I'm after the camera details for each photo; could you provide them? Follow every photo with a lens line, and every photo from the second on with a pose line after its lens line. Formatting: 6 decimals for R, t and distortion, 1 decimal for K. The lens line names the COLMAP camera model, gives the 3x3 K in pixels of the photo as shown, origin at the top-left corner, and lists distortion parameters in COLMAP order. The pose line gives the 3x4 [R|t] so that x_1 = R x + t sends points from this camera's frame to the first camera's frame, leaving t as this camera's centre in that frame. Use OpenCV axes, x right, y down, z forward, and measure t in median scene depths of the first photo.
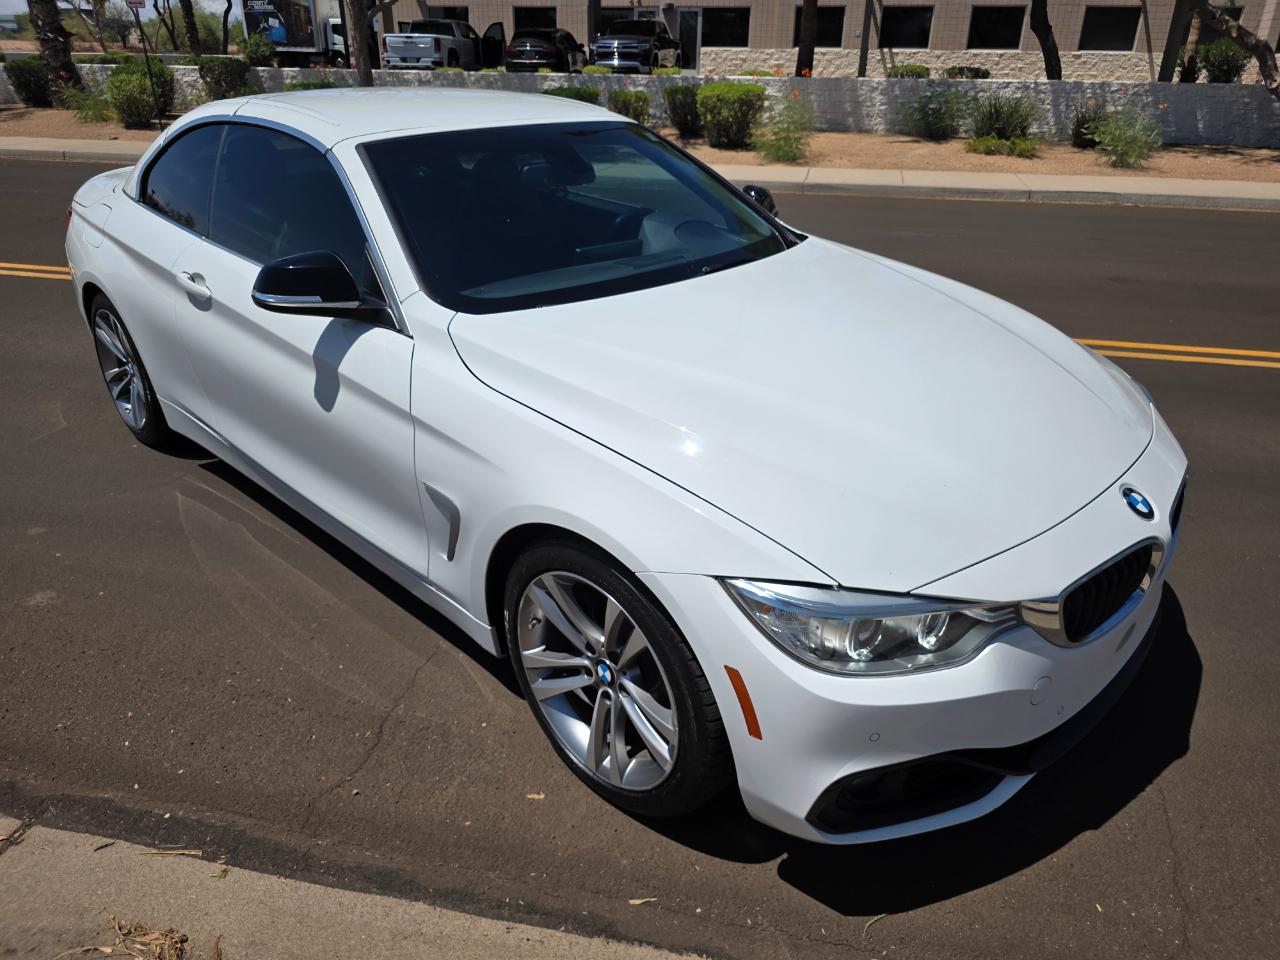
lens RADIAL K [[843.9, 0, 646.1], [0, 843.9, 476.3], [0, 0, 1]] dist [0.031797, -0.027745]
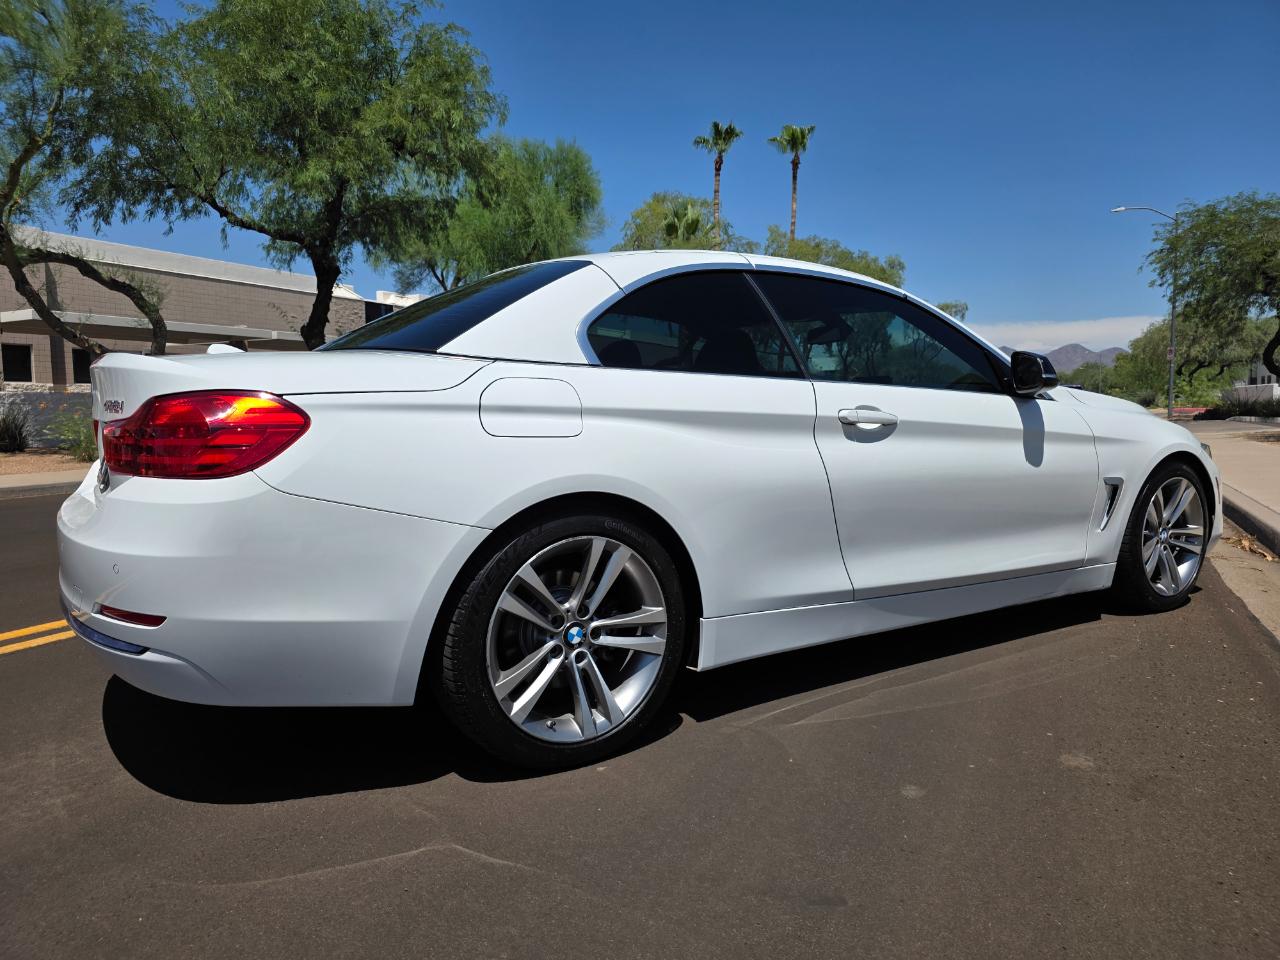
lens RADIAL K [[861.8, 0, 628.2], [0, 861.8, 480.2], [0, 0, 1]] dist [0.040267, -0.043729]
pose [[0.241124, -0.097330, 0.965601, -2.235211], [0.434536, 0.900480, -0.017744, -0.377927], [-0.867777, 0.423867, 0.259421, 1.473013]]
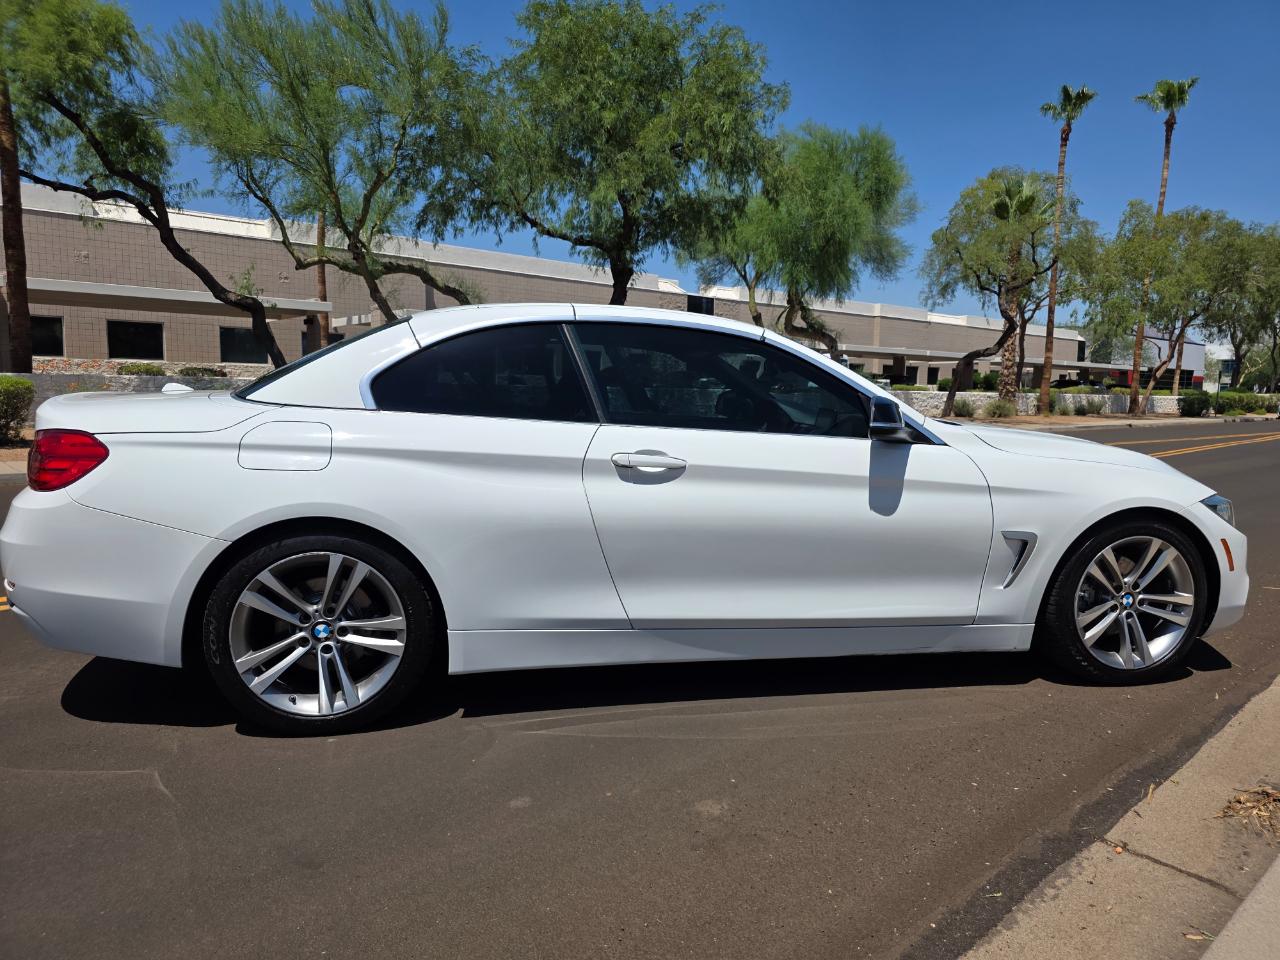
lens RADIAL K [[861.6, 0, 640.0], [0, 861.6, 480.0], [0, 0, 1]] dist [0.038200, -0.041038]
pose [[0.576142, -0.086145, 0.812798, -2.002528], [0.350967, 0.924160, -0.150831, -0.073689], [-0.738162, 0.372165, 0.562681, 0.634808]]
